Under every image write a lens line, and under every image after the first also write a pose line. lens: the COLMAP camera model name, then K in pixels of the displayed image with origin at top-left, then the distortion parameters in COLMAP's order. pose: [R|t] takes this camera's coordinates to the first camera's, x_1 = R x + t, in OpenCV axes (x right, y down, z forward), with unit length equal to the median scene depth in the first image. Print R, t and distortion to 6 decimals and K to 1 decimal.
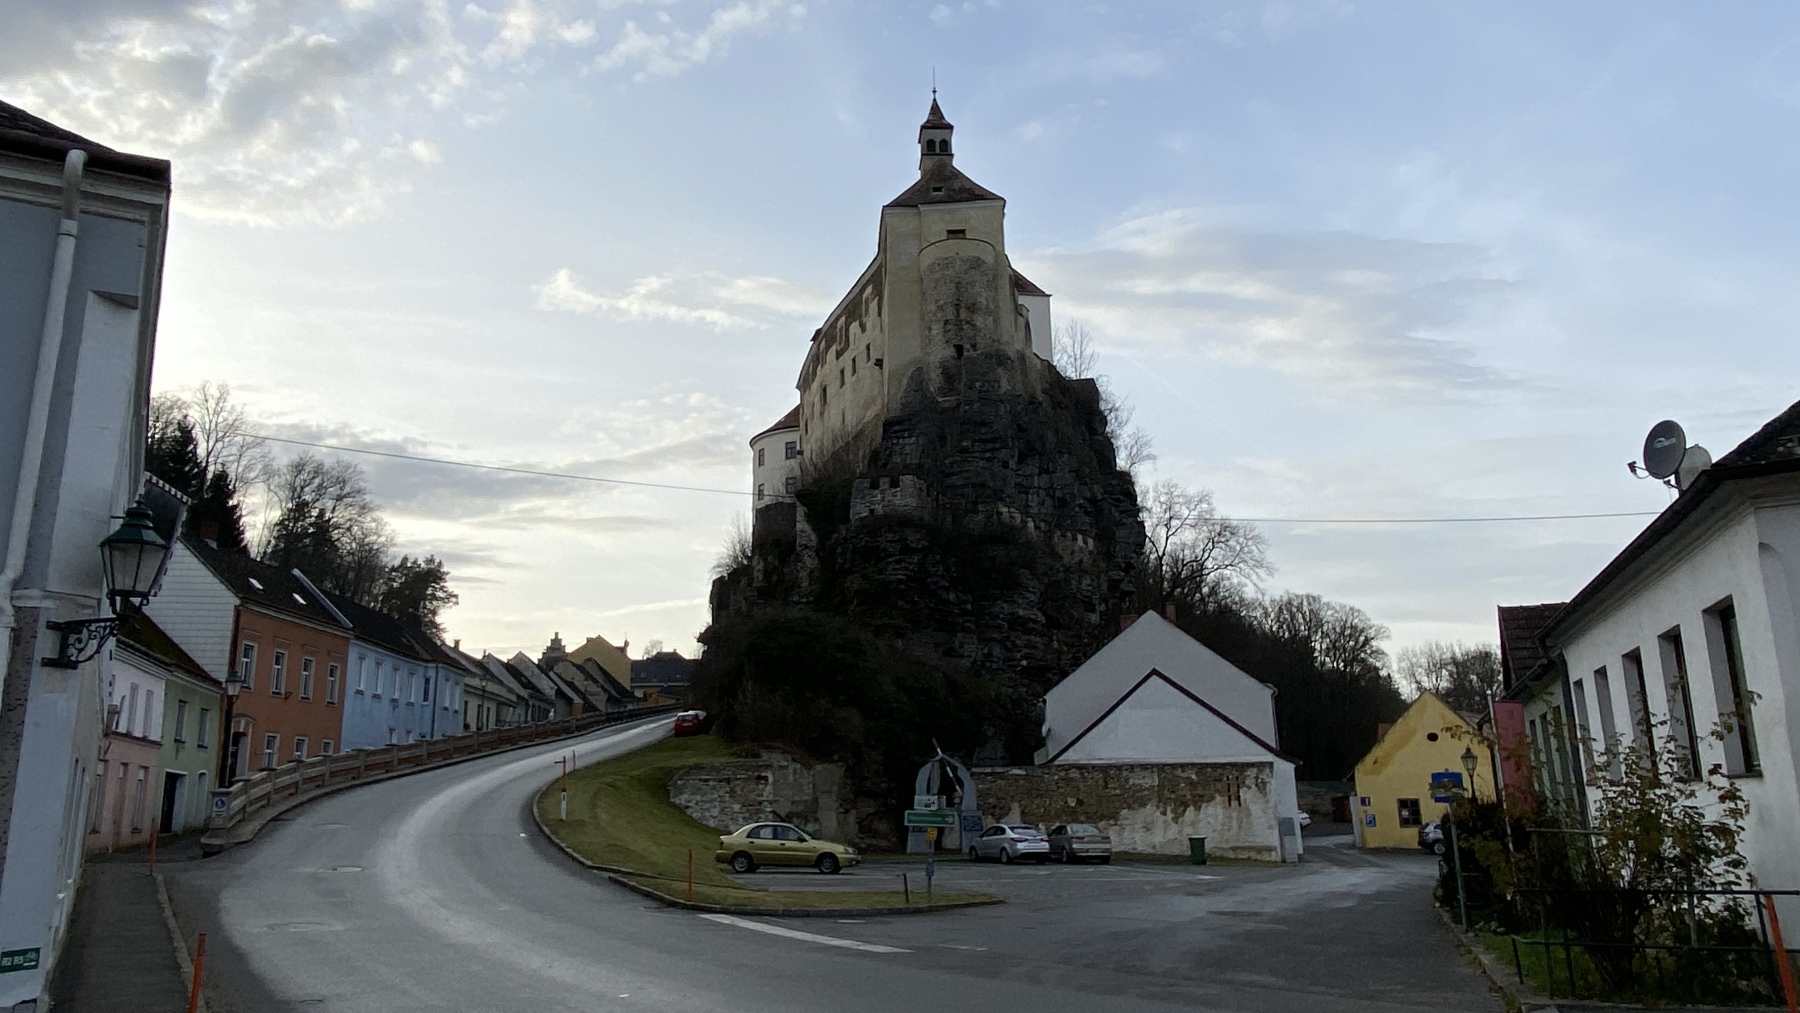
lens RADIAL K [[1273.0, 0, 896.2], [0, 1273.0, 497.8], [0, 0, 1]] dist [0.078802, 0.000224]
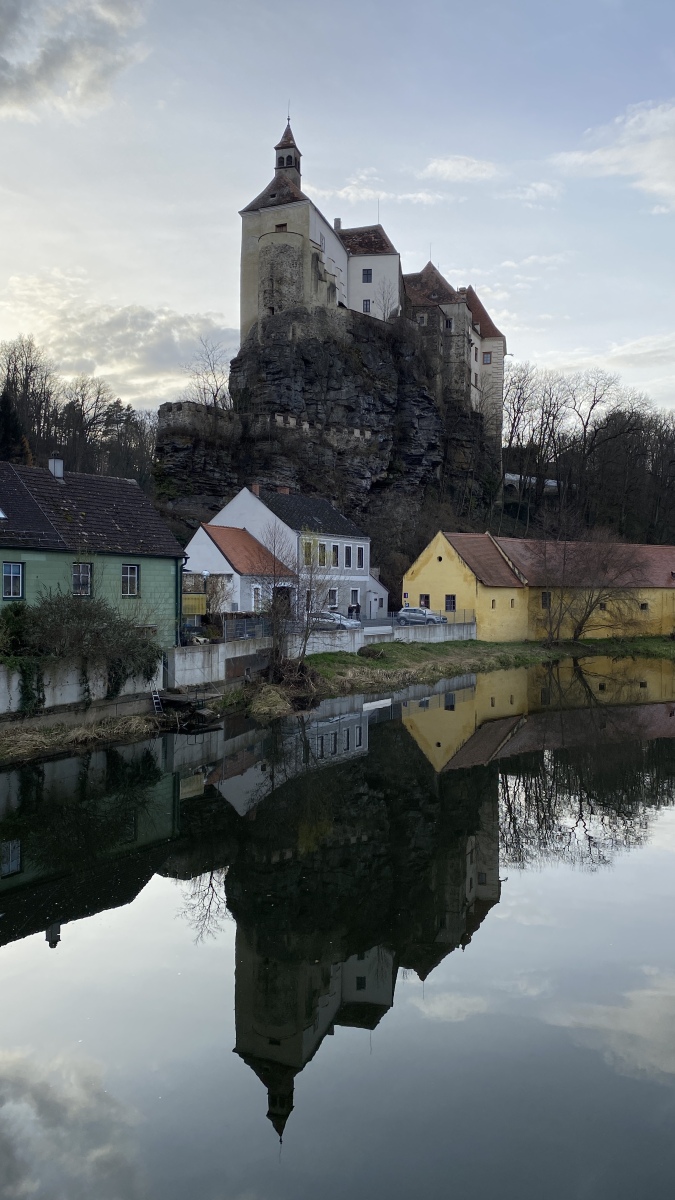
lens RADIAL K [[904.4, 0, 343.8], [0, 904.4, 598.8], [0, 0, 1]] dist [0.210608, -0.598694]
pose [[0.947259, 0.026379, -0.319382, 0.490379], [0.051460, 0.971153, 0.232838, -0.030404], [0.316311, -0.236993, 0.918576, -0.083976]]
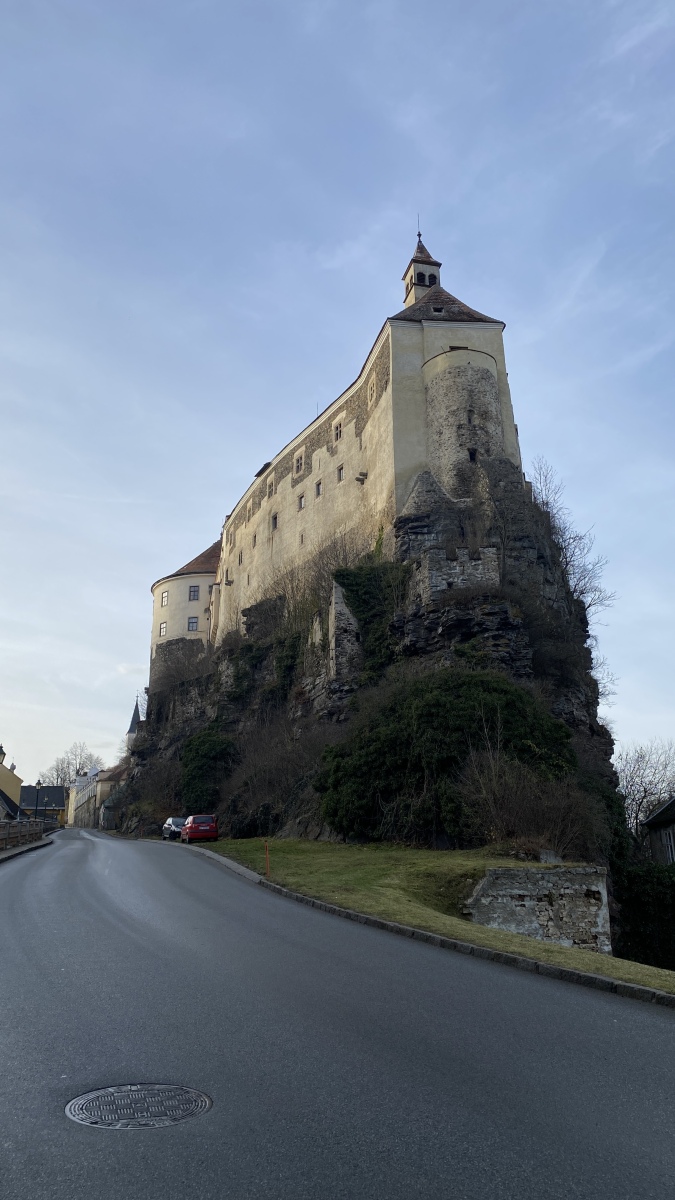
lens RADIAL K [[904.4, 0, 343.8], [0, 904.4, 598.8], [0, 0, 1]] dist [0.210608, -0.598694]
pose [[0.981207, 0.063994, 0.182038, -0.169748], [-0.046323, 0.993936, -0.099723, 0.071394], [-0.187316, 0.089416, 0.978222, 0.323297]]
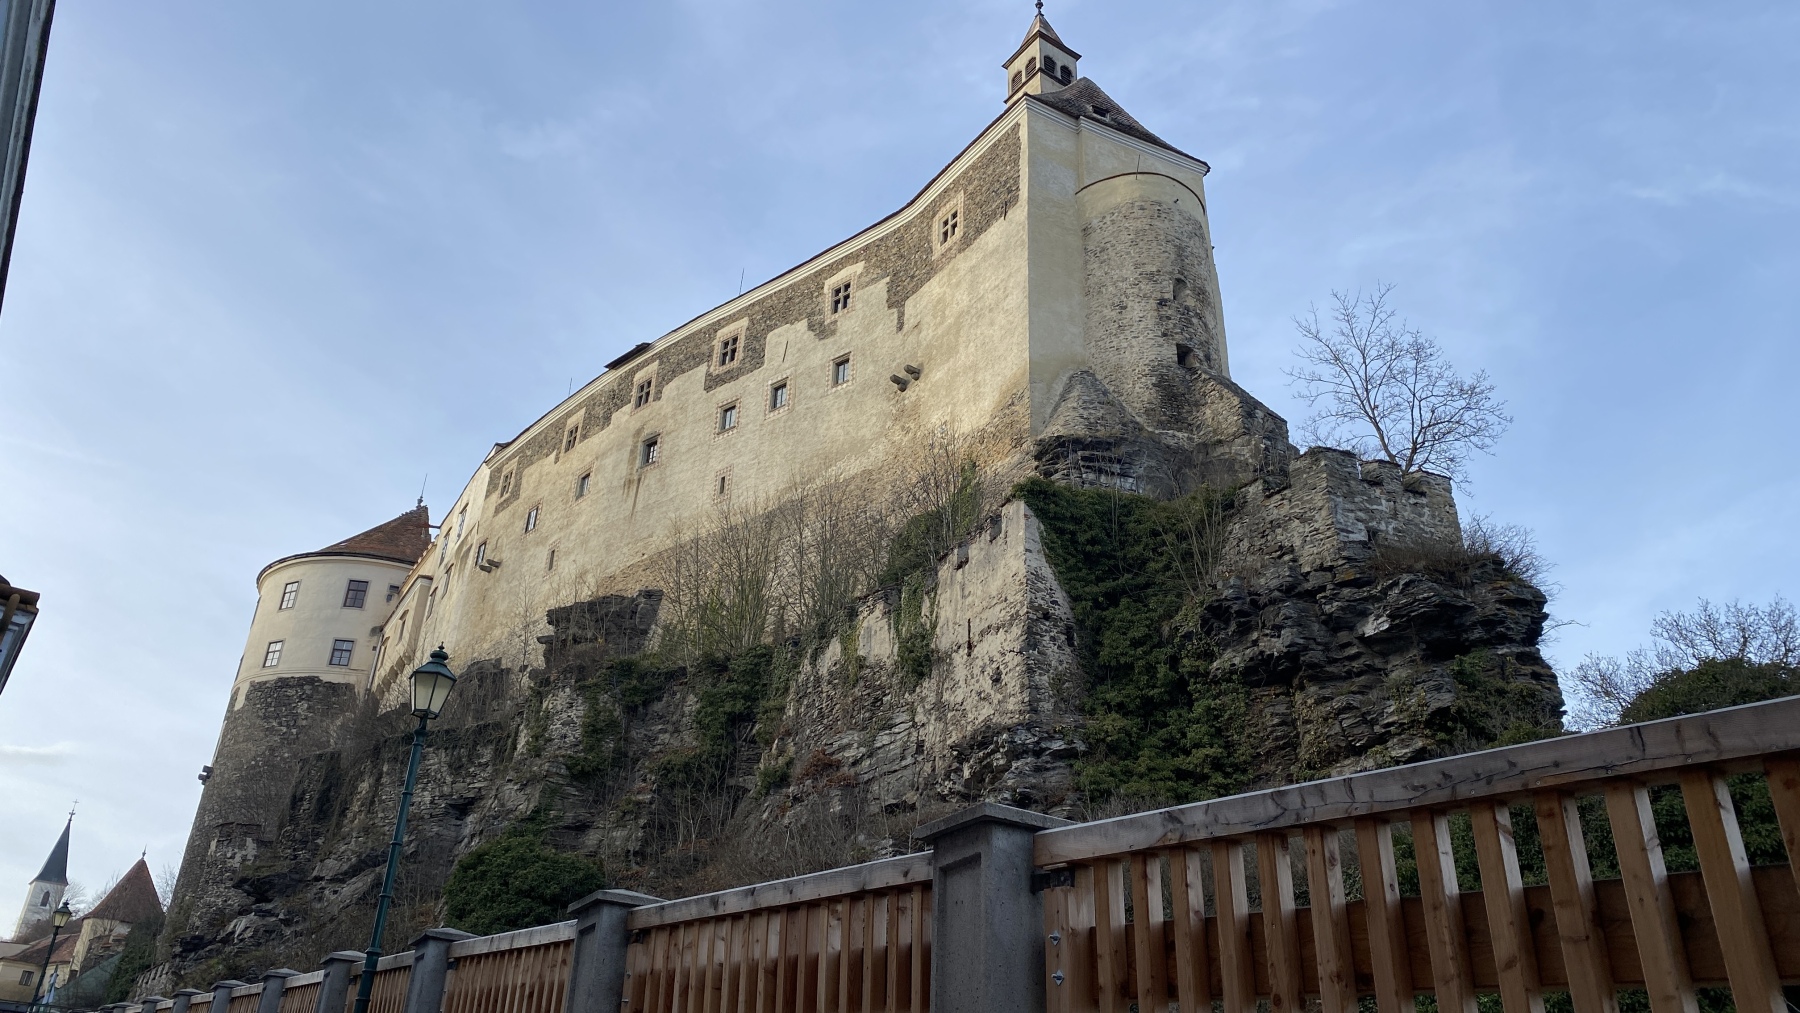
lens RADIAL K [[1356.5, 0, 913.5], [0, 1356.5, 499.1], [0, 0, 1]] dist [0.210608, -0.598694]
pose [[0.849790, 0.291103, 0.439450, -0.266268], [-0.162615, 0.937793, -0.306758, 0.124351], [-0.501411, 0.189219, 0.844265, 0.585495]]
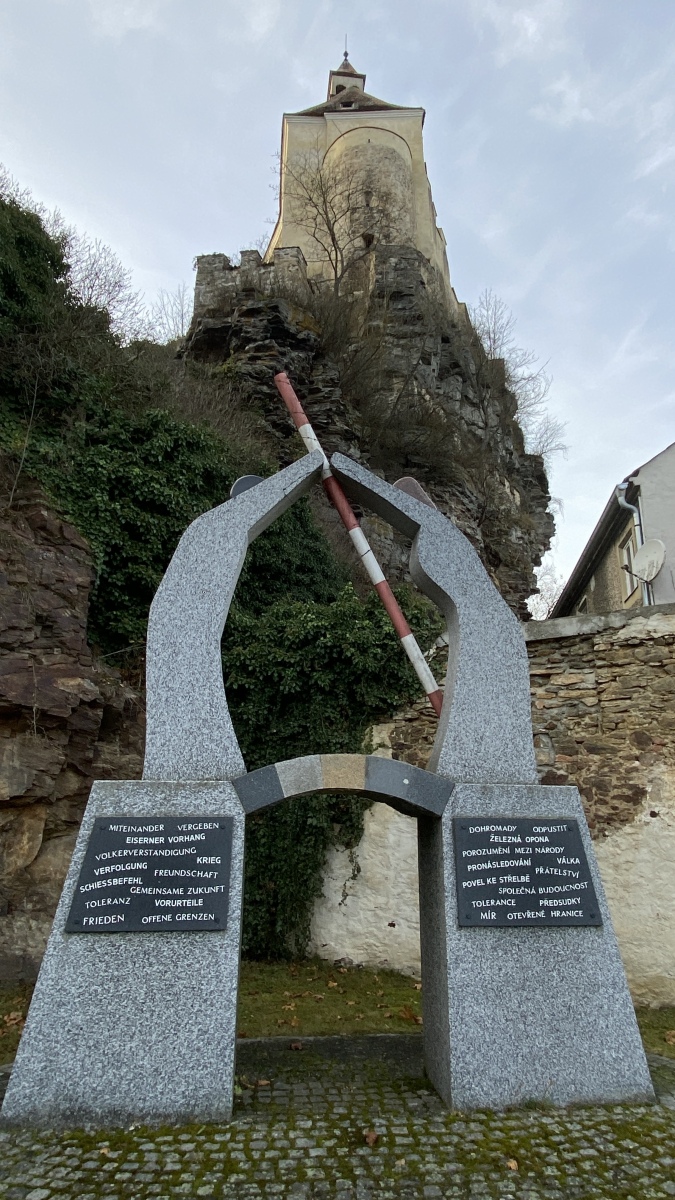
lens RADIAL K [[712.8, 0, 337.5], [0, 712.8, 600.0], [0, 0, 1]] dist [0.038041, -0.053362]
pose [[0.998309, 0.042279, 0.039906, 0.021095], [-0.039583, 0.997027, -0.066106, 0.138279], [-0.042582, 0.064415, 0.997014, 0.552747]]
